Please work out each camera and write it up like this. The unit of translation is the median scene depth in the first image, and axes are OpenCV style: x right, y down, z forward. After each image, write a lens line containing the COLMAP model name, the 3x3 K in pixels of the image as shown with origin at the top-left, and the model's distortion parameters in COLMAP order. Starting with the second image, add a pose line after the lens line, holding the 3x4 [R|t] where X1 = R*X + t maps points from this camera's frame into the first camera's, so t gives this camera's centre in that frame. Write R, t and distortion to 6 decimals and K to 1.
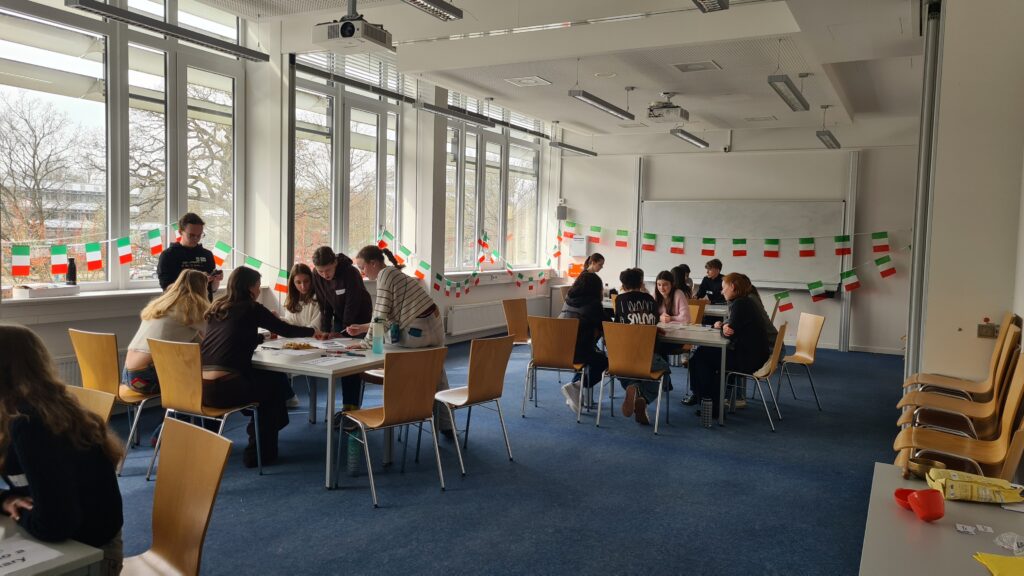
lens RADIAL K [[771.8, 0, 512.6], [0, 771.8, 288.4], [0, 0, 1]] dist [0.003377, -0.000483]
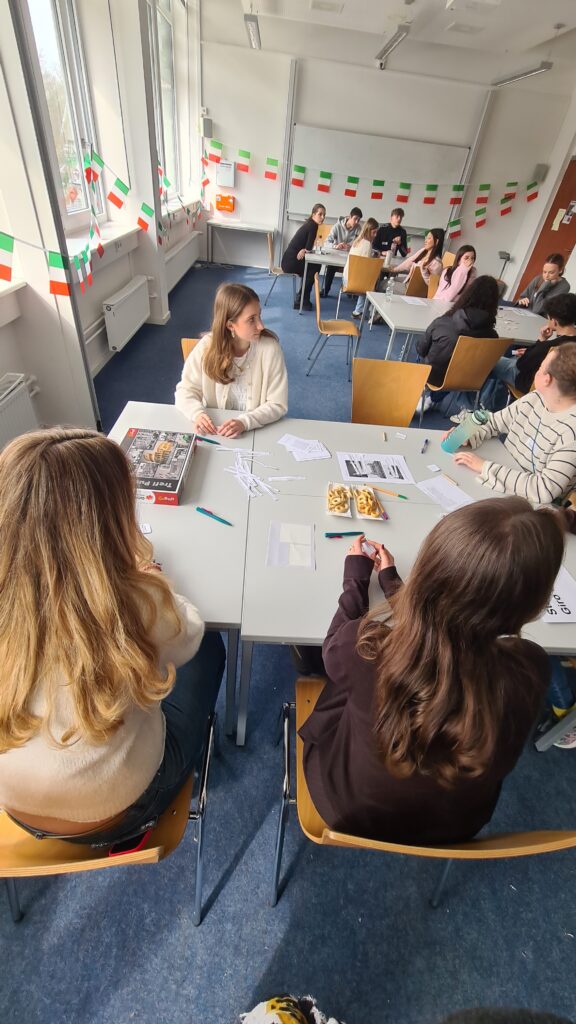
lens RADIAL K [[417.5, 0, 288.1], [0, 417.5, 510.1], [0, 0, 1]] dist [-0.003873, -0.000351]
pose [[0.874519, -0.258103, 0.410609, -0.209374], [-0.047619, 0.796845, 0.602305, -0.042100], [-0.482648, -0.546280, 0.684565, 0.400564]]
